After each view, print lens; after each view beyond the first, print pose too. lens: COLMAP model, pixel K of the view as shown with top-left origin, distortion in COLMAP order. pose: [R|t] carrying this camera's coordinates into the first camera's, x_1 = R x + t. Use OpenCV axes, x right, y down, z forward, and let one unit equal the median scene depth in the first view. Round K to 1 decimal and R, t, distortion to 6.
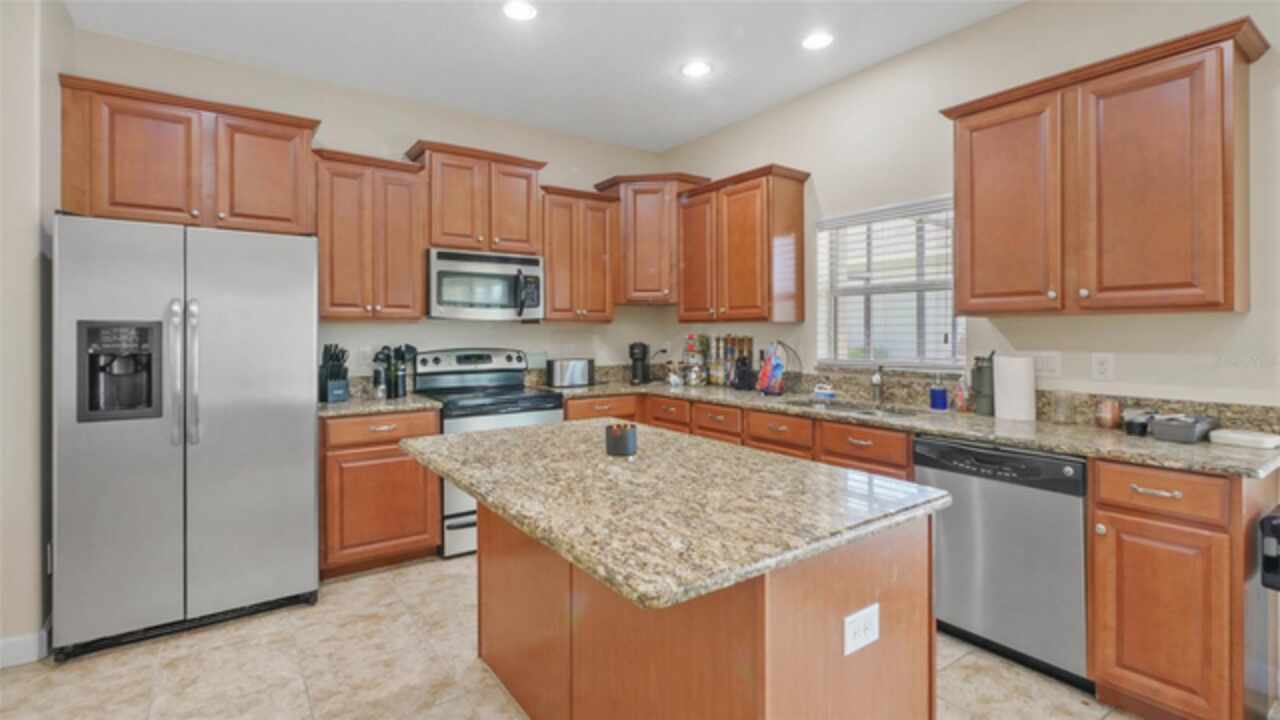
lens RADIAL K [[581.6, 0, 615.9], [0, 581.6, 333.0], [0, 0, 1]] dist [-0.009071, 0.000333]
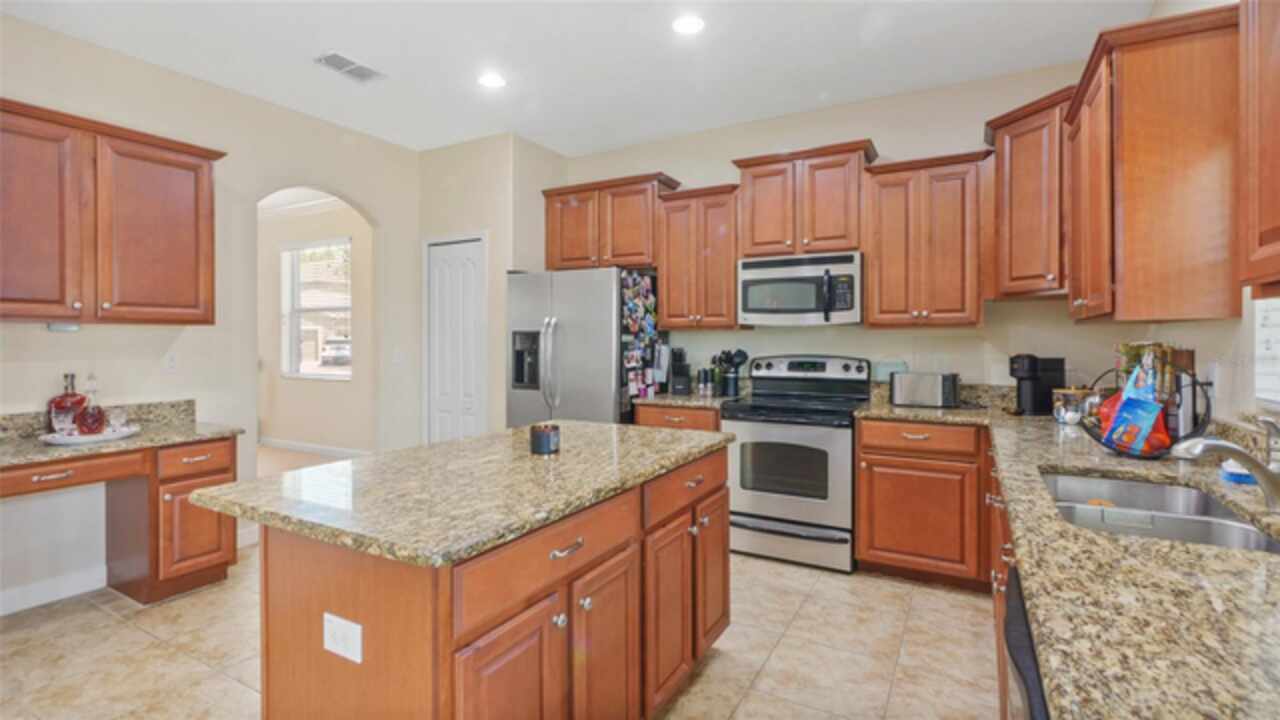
lens RADIAL K [[581.6, 0, 657.1], [0, 581.6, 336.5], [0, 0, 1]] dist [-0.009071, 0.000333]
pose [[0.457245, -0.002563, -0.889337, 0.512379], [-0.003812, 0.999981, -0.004842, 0.000691], [0.889333, 0.005605, 0.457226, 0.339934]]
